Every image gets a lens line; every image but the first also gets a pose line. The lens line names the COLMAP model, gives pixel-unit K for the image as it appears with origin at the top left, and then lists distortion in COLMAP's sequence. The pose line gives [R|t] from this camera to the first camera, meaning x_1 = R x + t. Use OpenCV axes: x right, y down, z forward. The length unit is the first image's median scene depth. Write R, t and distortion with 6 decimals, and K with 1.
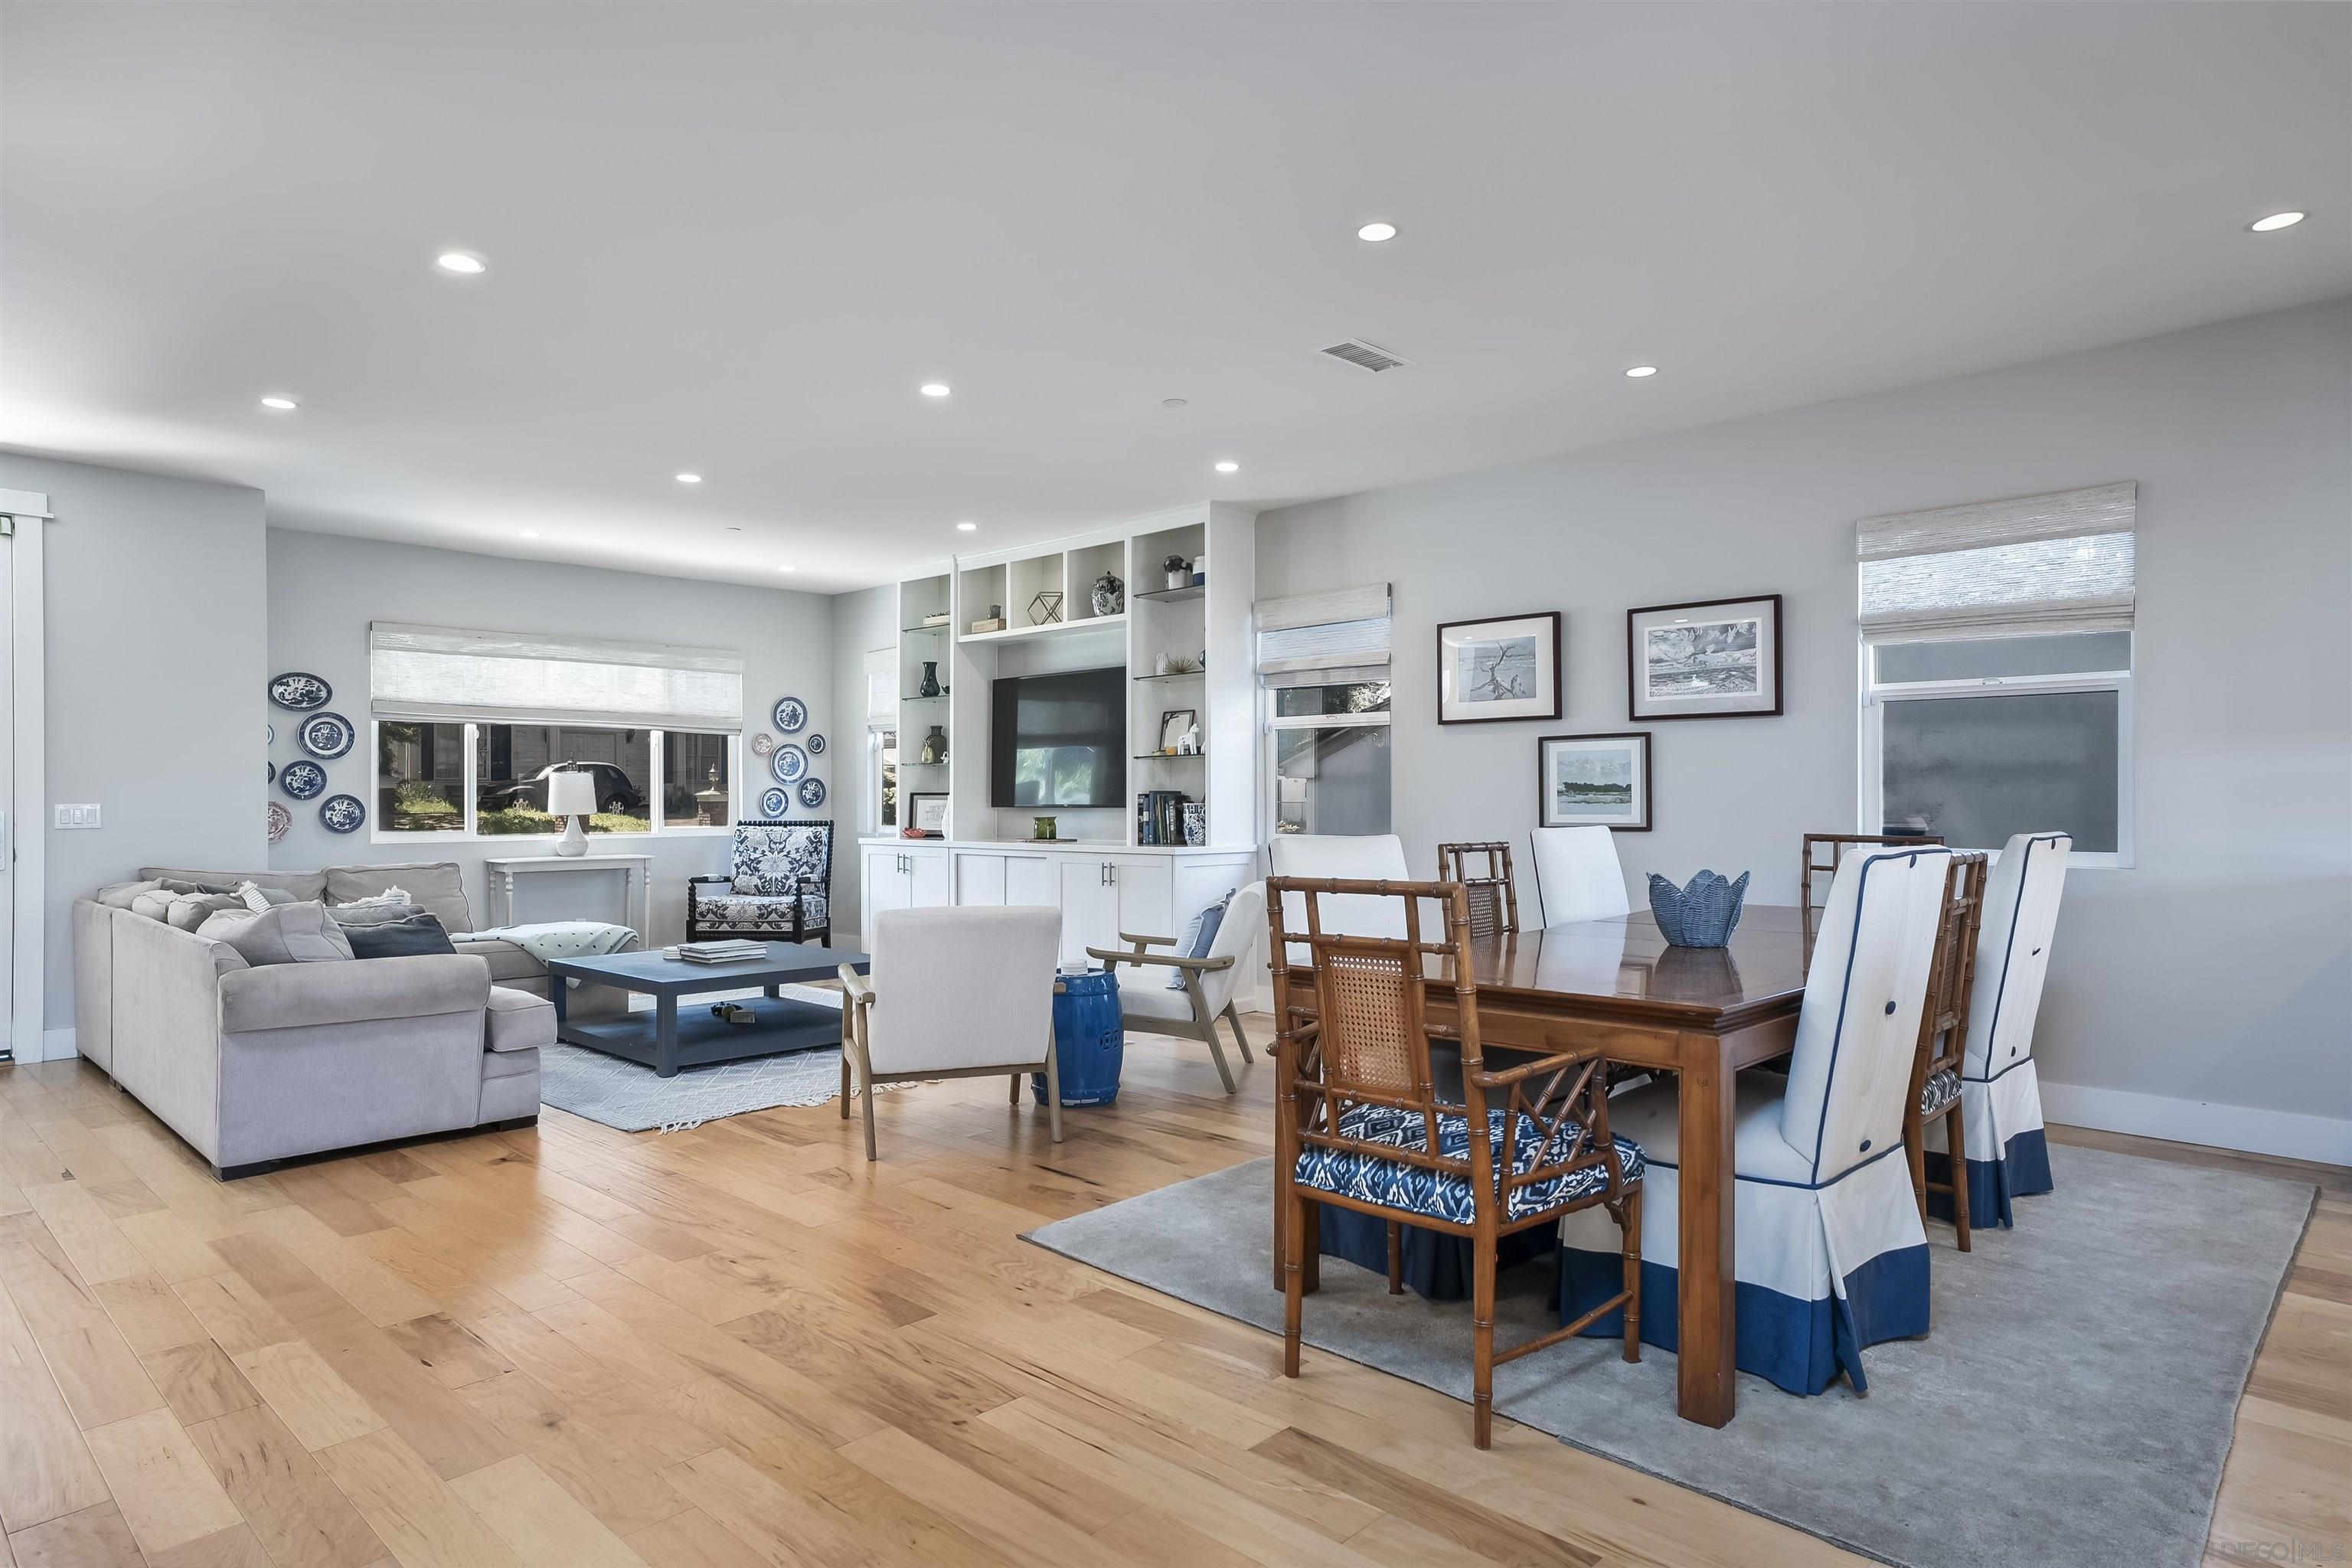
lens RADIAL K [[1352.0, 0, 1176.0], [0, 1352.0, 784.0], [0, 0, 1]] dist [-0.001484, -0.000016]
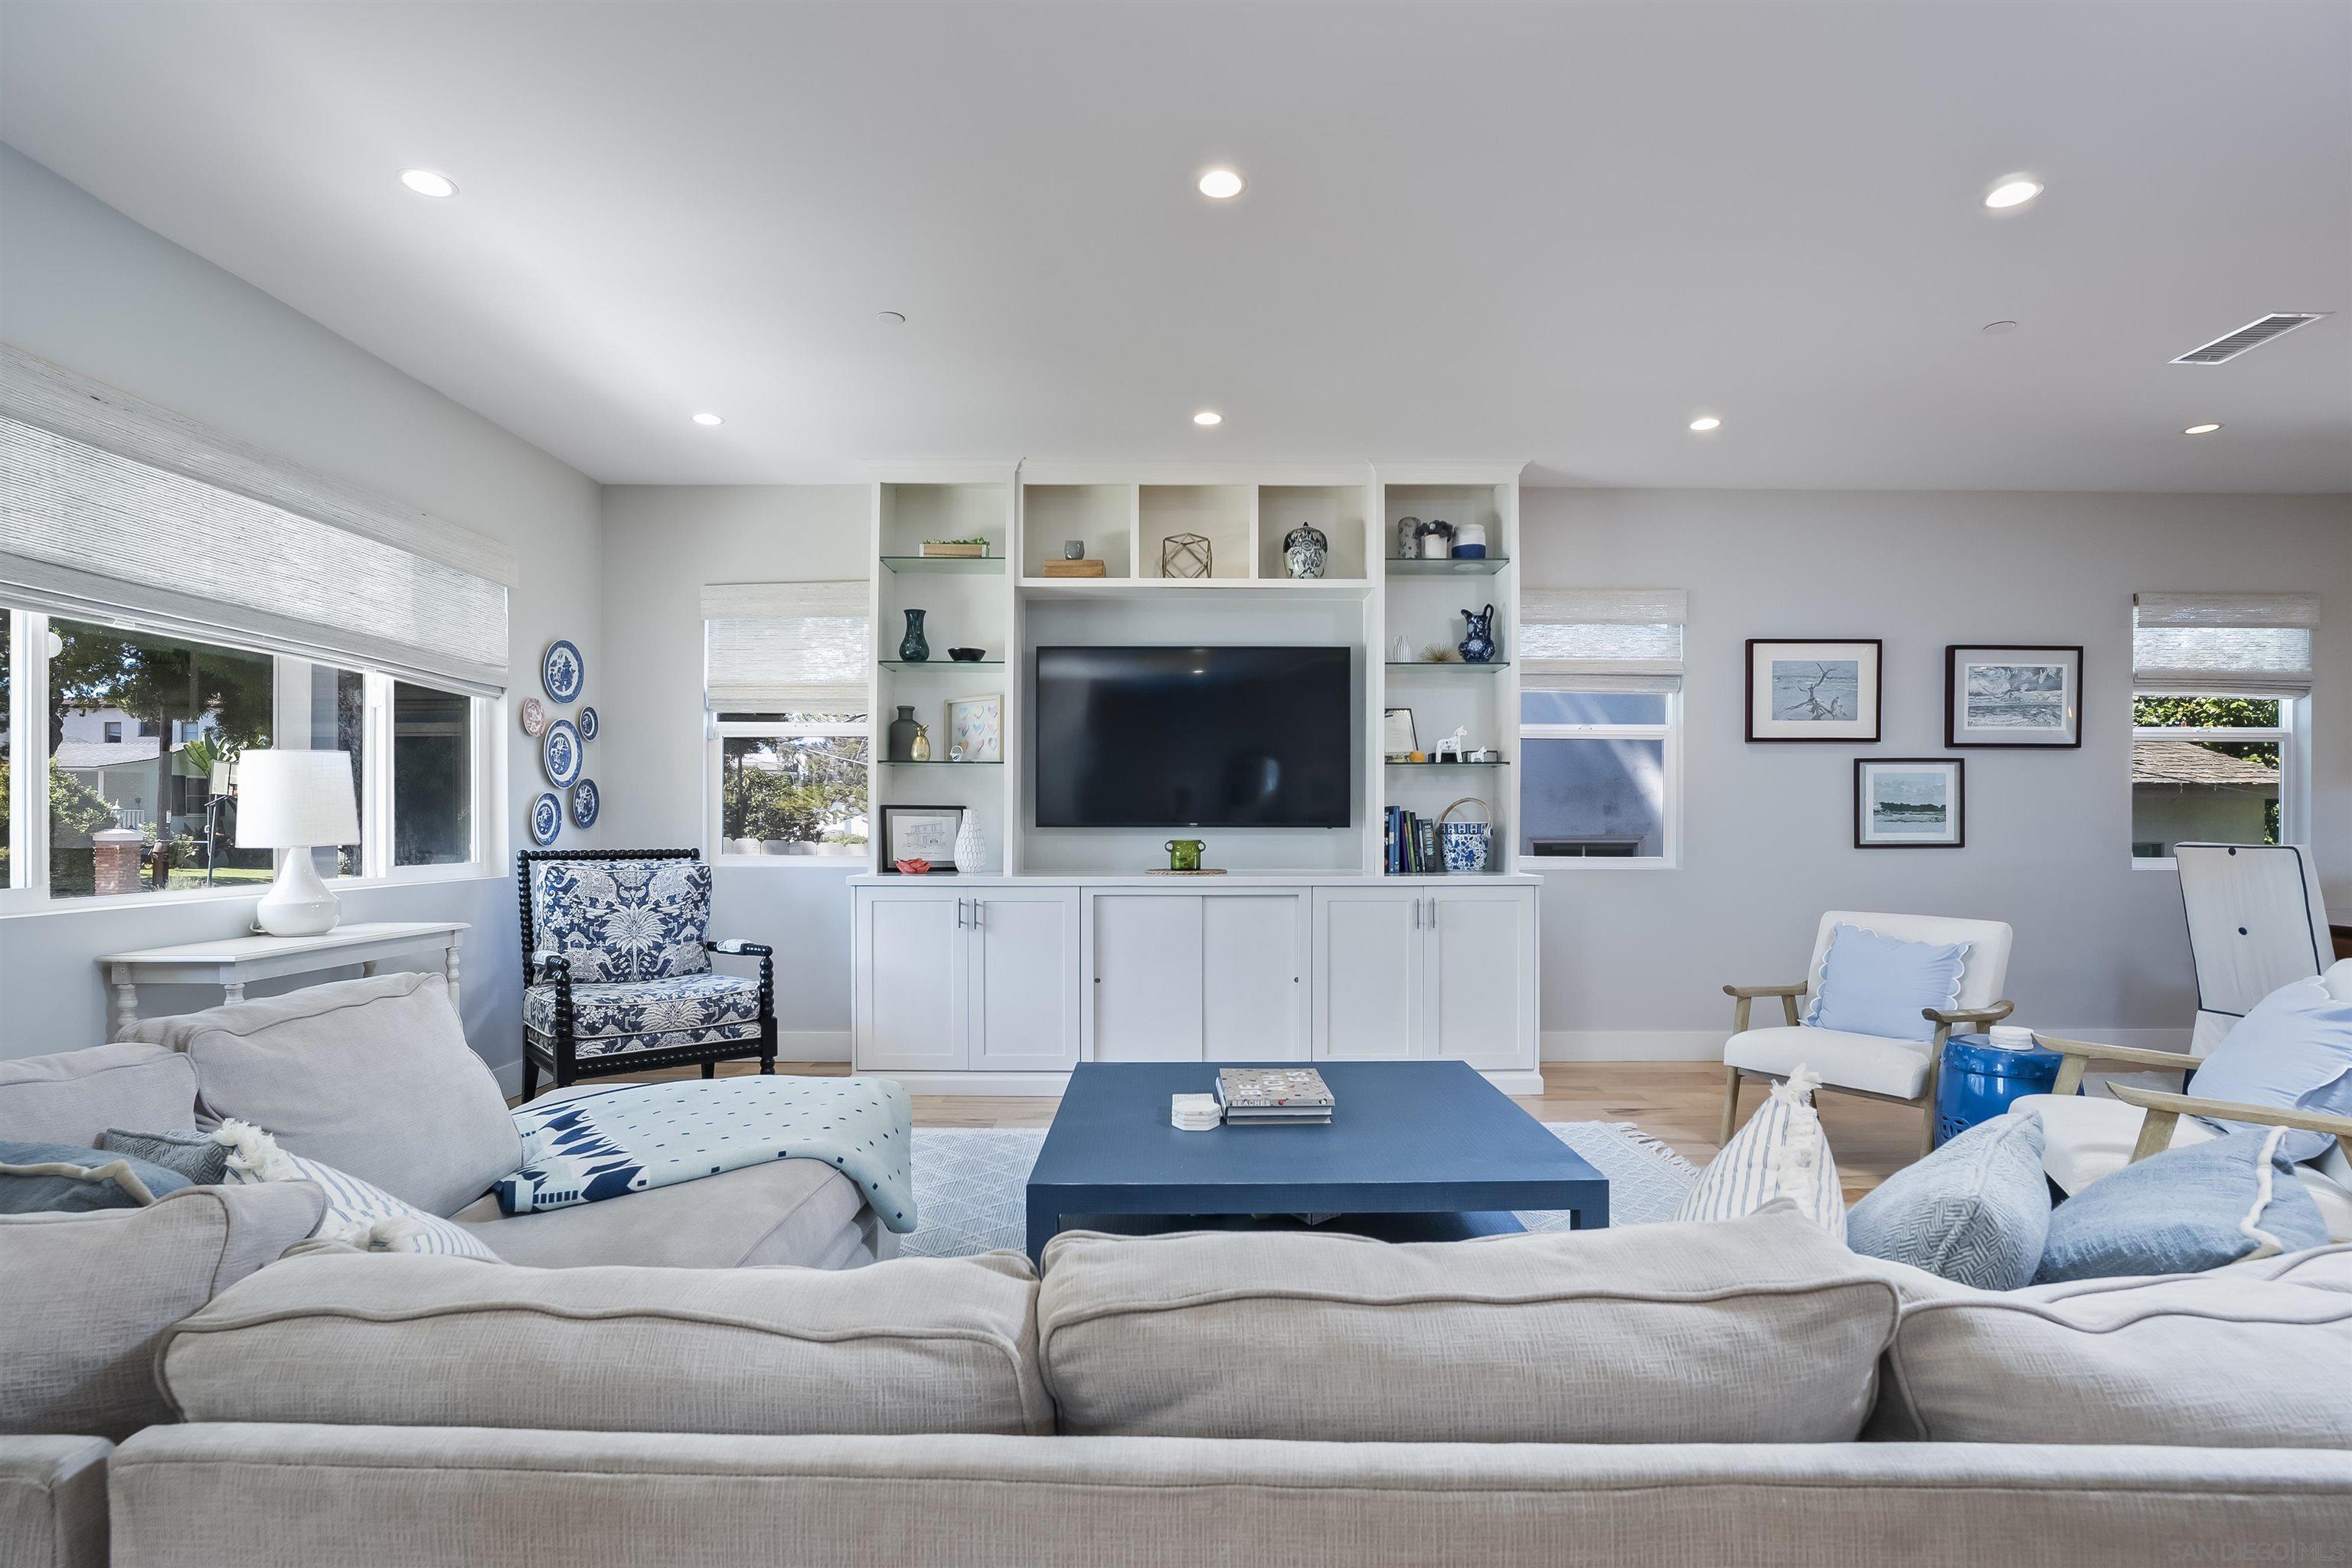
lens RADIAL K [[1165.4, 0, 1179.5], [0, 1165.4, 818.7], [0, 0, 1]] dist [-0.018774, 0.000152]
pose [[0.715141, 0.001411, 0.698979, -0.708160], [-0.011318, 0.999890, 0.009562, 0.008793], [-0.698889, -0.014749, 0.715078, 0.710858]]
